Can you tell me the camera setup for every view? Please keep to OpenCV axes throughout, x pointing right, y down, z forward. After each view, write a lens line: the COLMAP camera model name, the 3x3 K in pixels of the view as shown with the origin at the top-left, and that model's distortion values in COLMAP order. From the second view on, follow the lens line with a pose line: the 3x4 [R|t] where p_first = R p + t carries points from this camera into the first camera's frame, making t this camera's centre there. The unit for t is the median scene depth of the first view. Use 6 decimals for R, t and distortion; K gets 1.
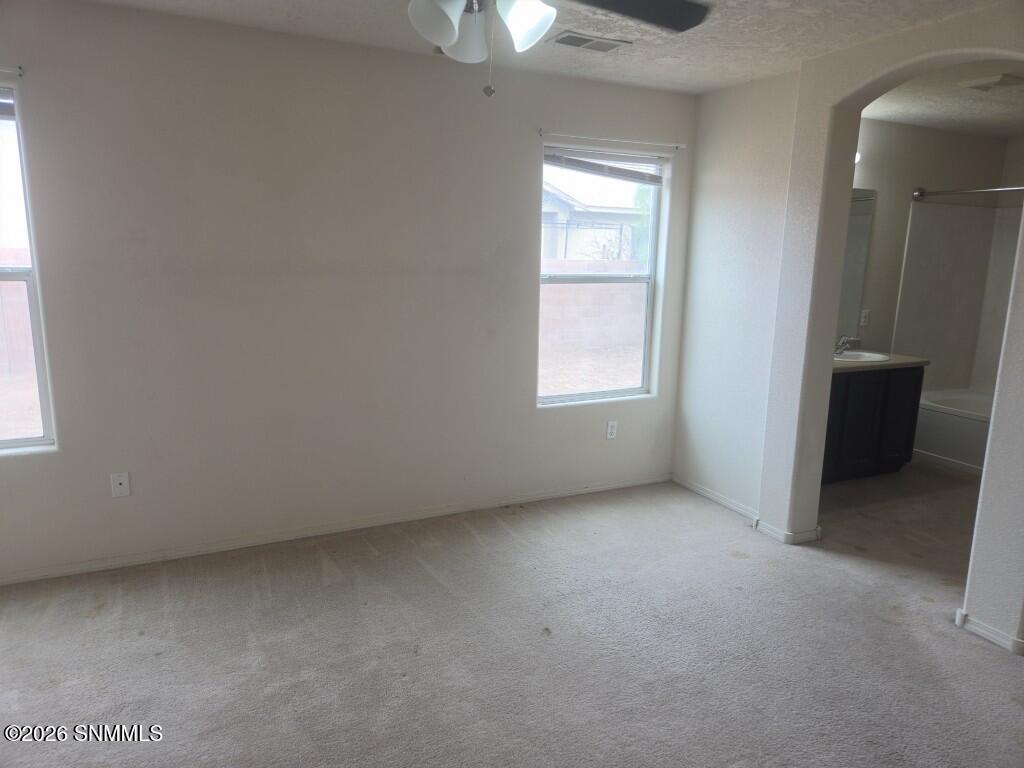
lens RADIAL K [[685.2, 0, 505.5], [0, 685.2, 383.5], [0, 0, 1]] dist [0.064402, -0.050404]
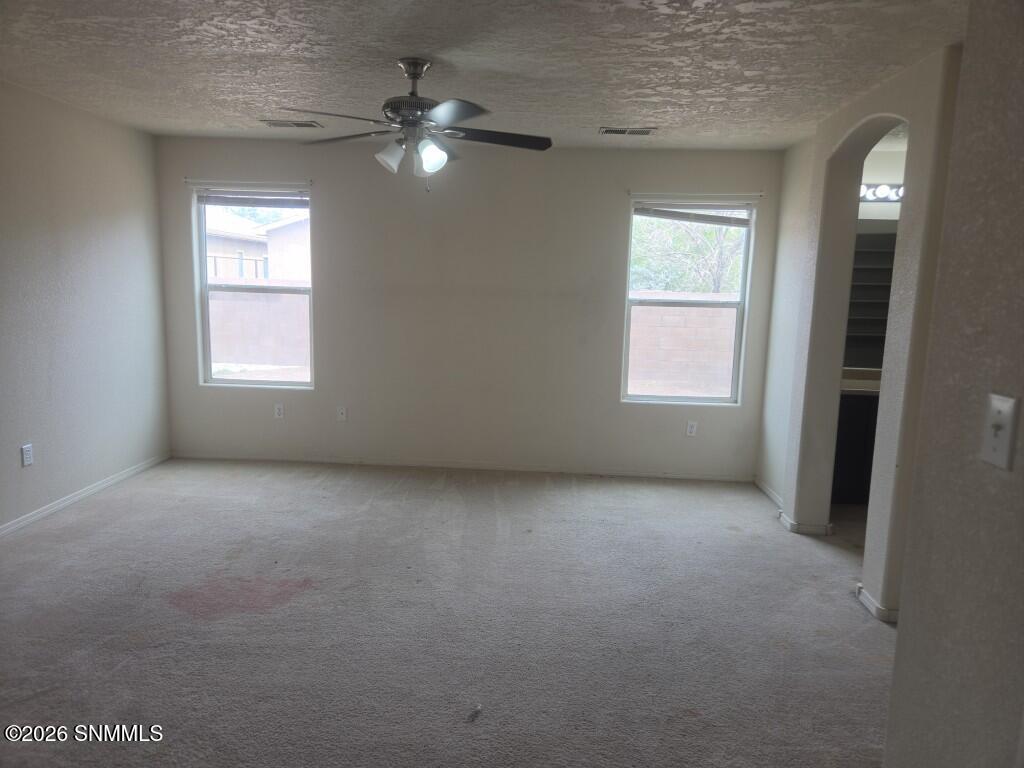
lens RADIAL K [[685.2, 0, 514.1], [0, 685.2, 385.7], [0, 0, 1]] dist [0.064402, -0.050404]
pose [[0.874797, 0.076701, -0.478379, 0.516880], [-0.102213, 0.994383, -0.027480, 0.065783], [0.473584, 0.072936, 0.877723, -0.241953]]
